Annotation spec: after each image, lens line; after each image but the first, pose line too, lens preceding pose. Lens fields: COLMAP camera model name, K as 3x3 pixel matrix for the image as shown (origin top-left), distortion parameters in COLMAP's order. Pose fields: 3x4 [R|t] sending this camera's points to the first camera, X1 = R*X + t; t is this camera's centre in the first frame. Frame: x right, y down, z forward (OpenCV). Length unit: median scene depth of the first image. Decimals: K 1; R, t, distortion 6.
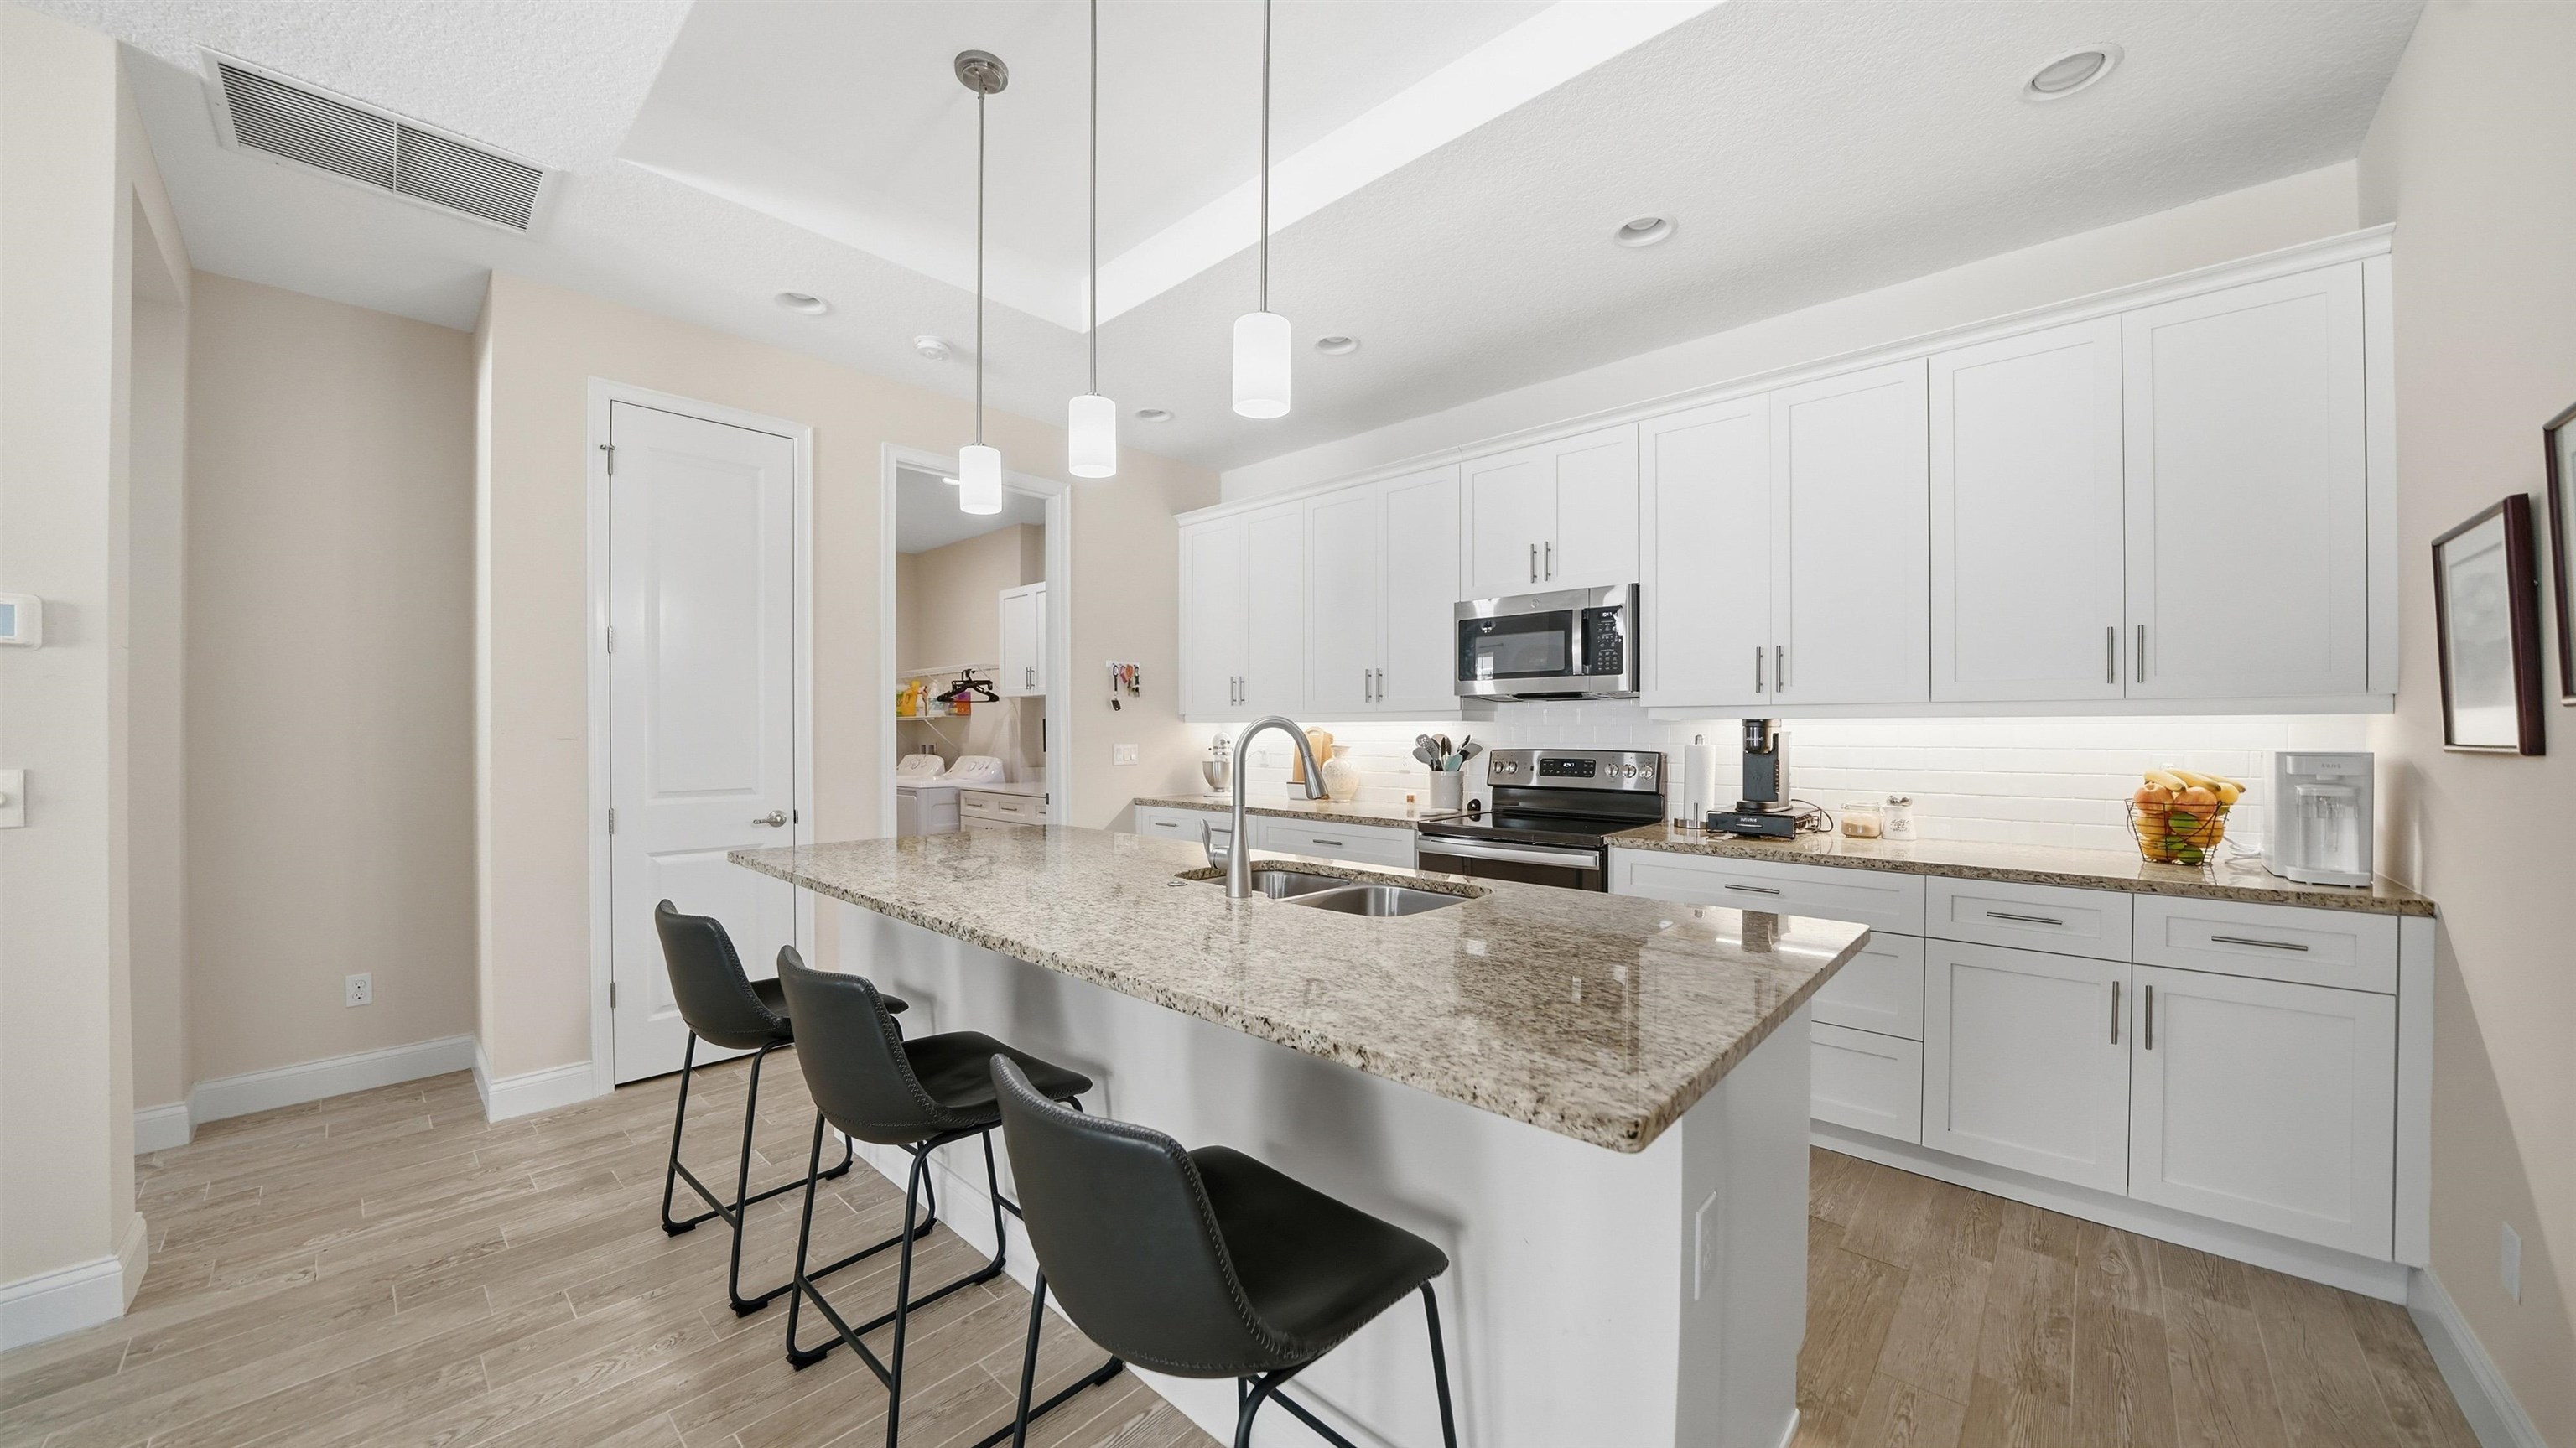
lens RADIAL K [[902.0, 0, 1275.5], [0, 902.0, 732.1], [0, 0, 1]] dist [-0.017754, 0.001383]
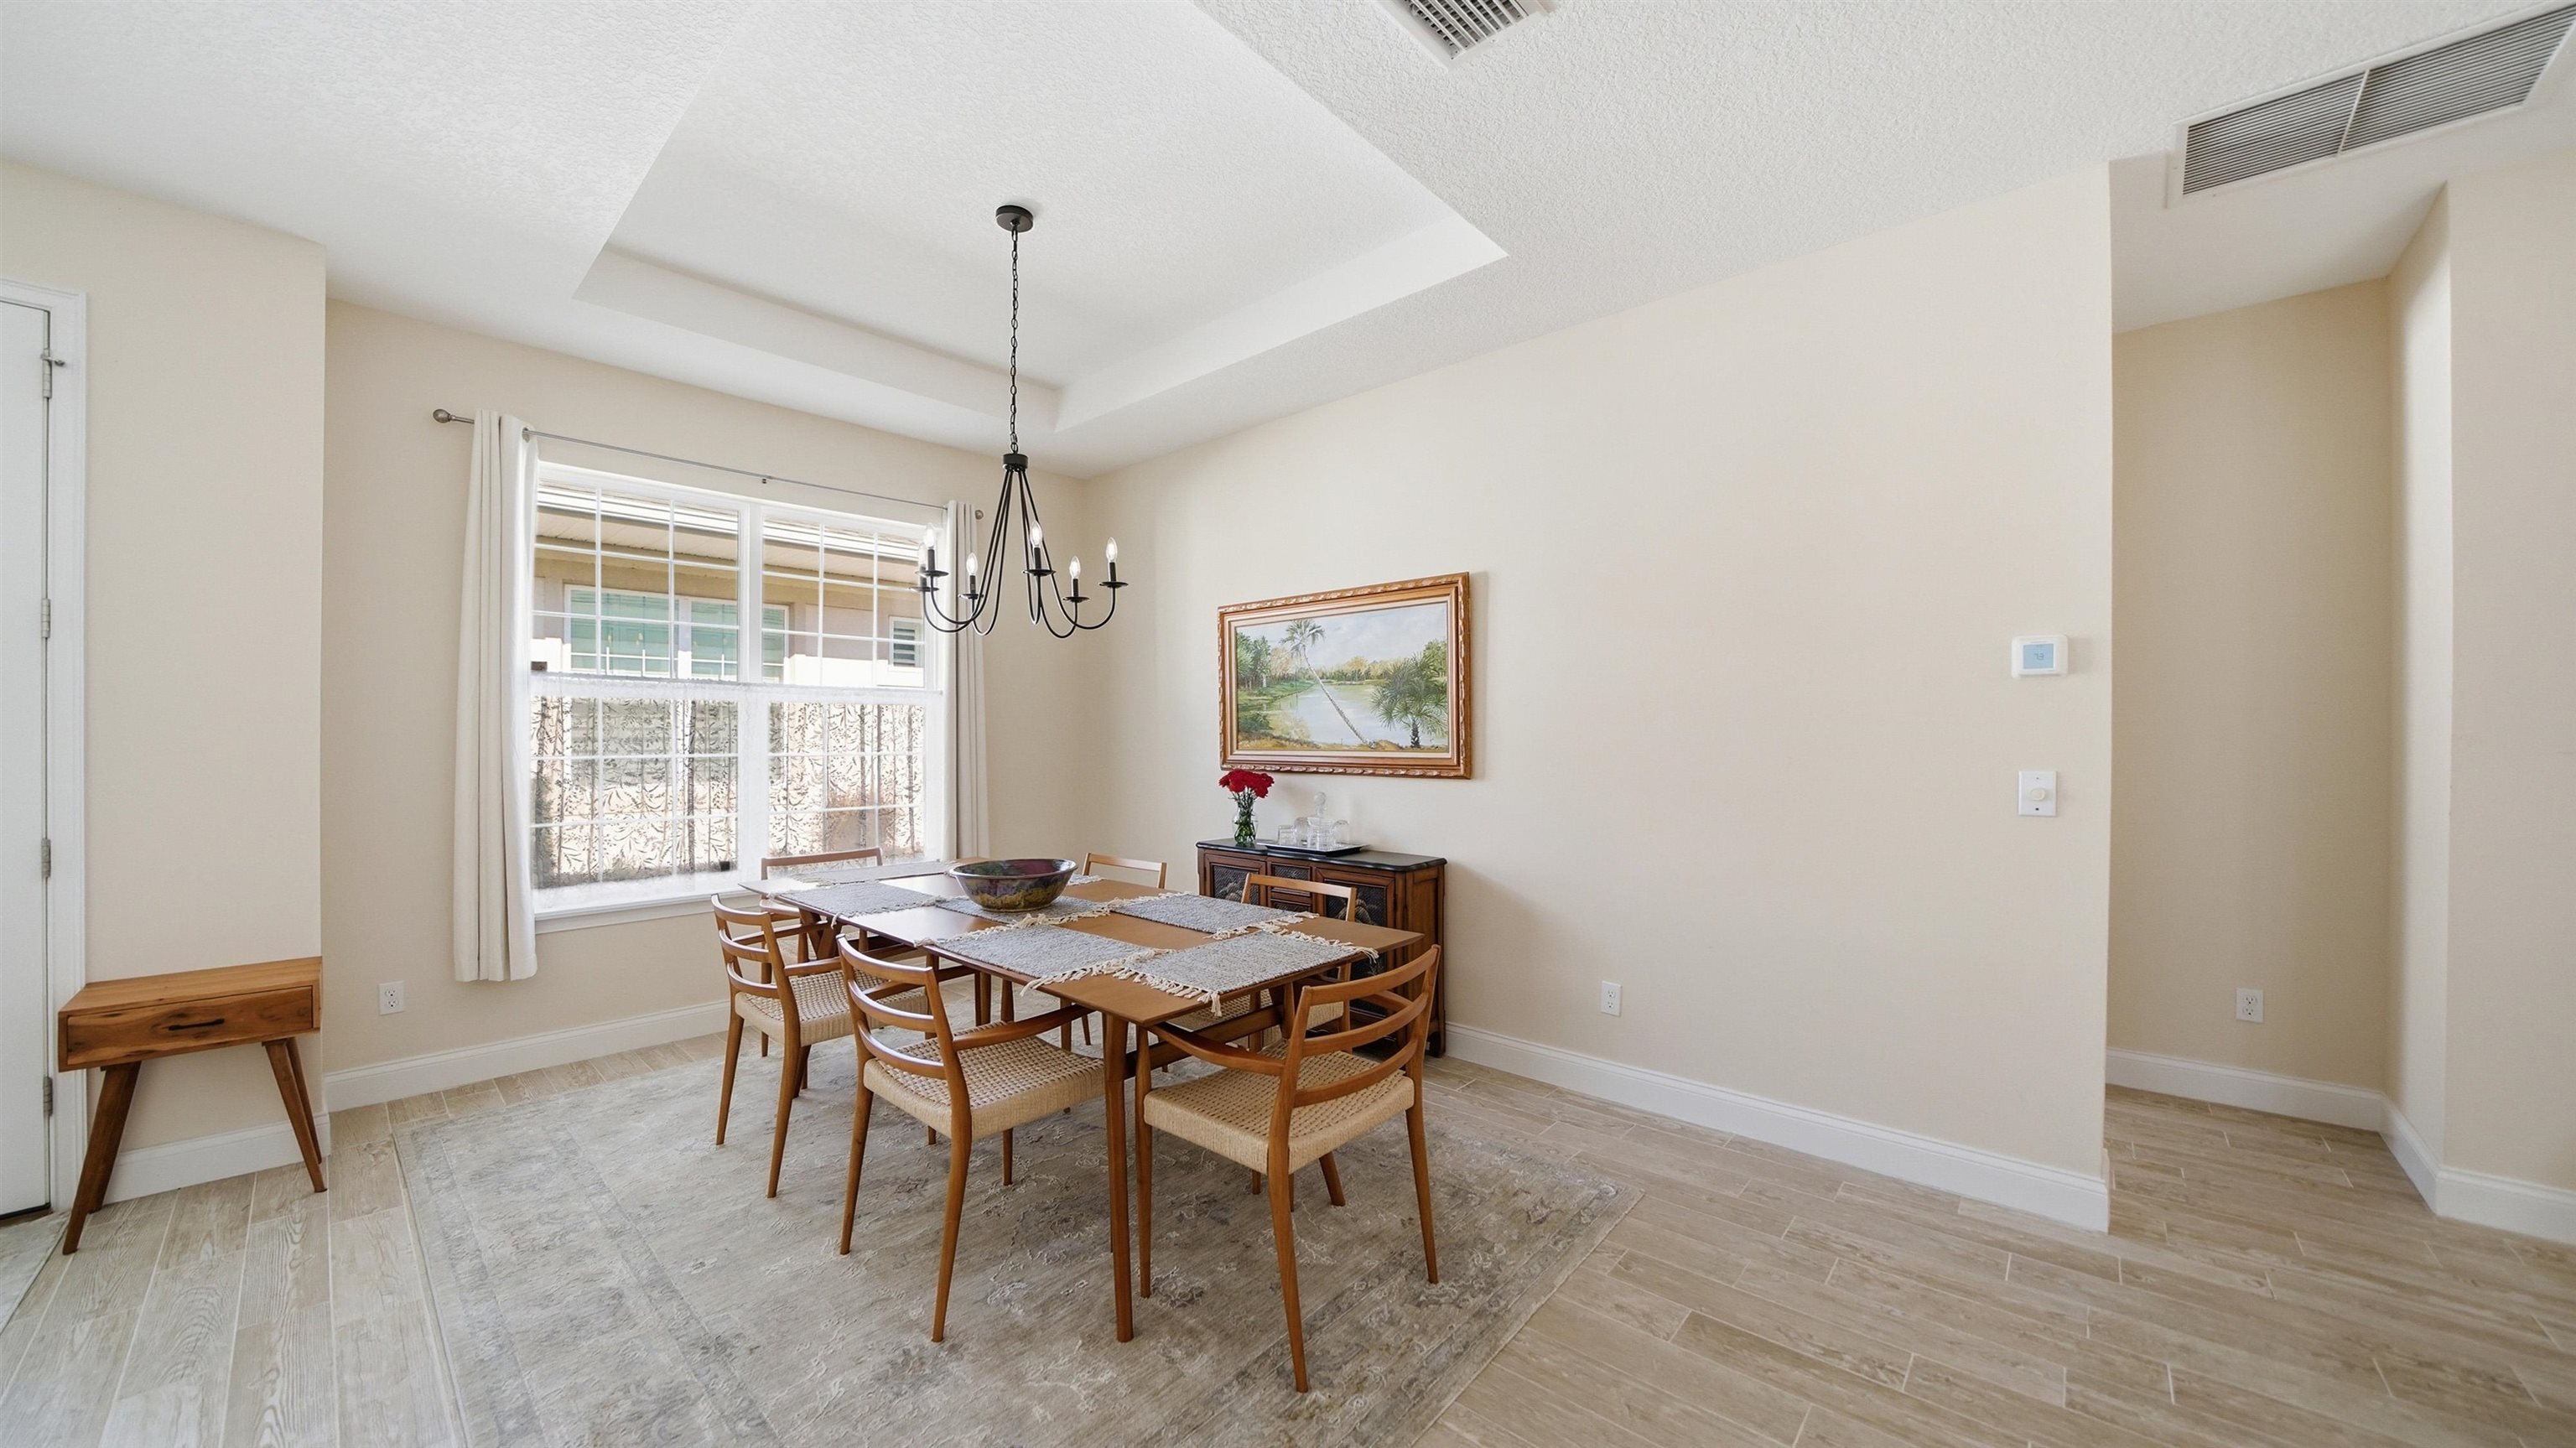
lens RADIAL K [[902.0, 0, 1277.8], [0, 902.0, 738.3], [0, 0, 1]] dist [-0.017754, 0.001383]
pose [[0.011442, 0.005107, -0.999922, -0.116487], [-0.003821, 0.999980, 0.005063, -0.006913], [0.999927, 0.003763, 0.011461, -0.130056]]
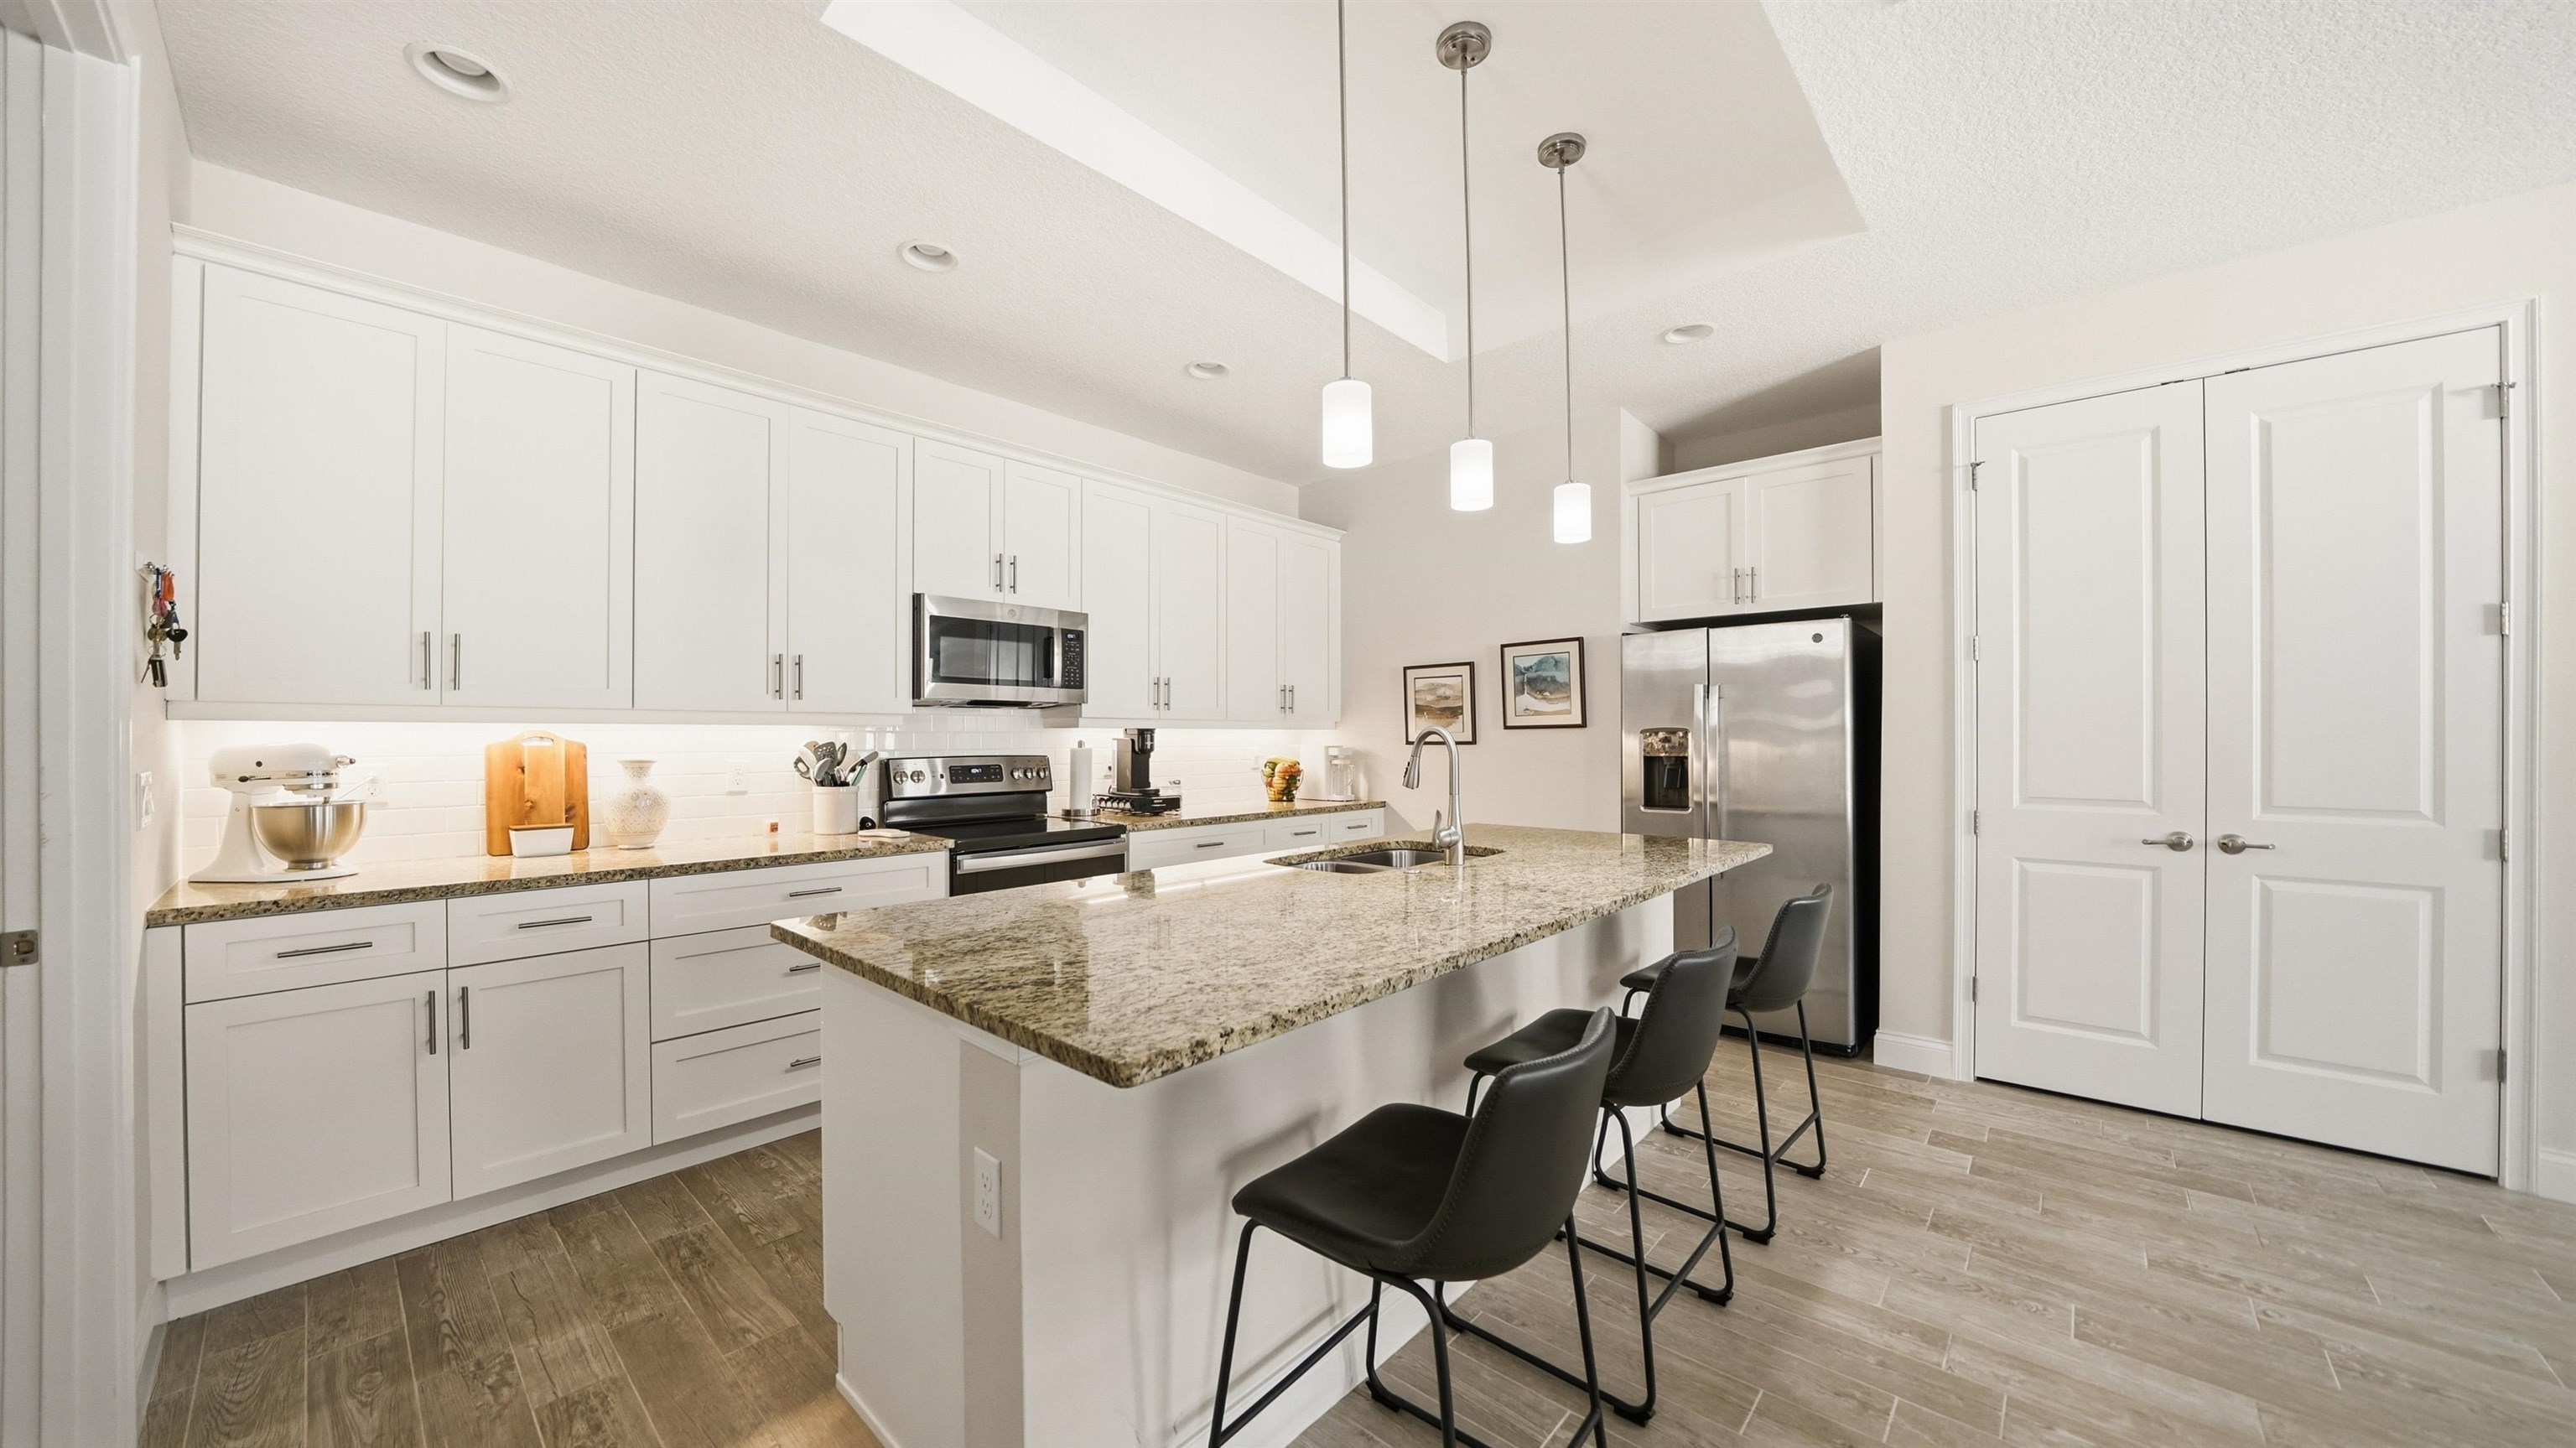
lens RADIAL K [[902.0, 0, 1286.1], [0, 902.0, 730.9], [0, 0, 1]] dist [-0.017754, 0.001383]
pose [[-0.017070, 0.006782, 0.999831, -0.694217], [0.003809, 0.999970, -0.006718, -0.000988], [-0.999847, 0.003693, -0.017095, 0.660497]]
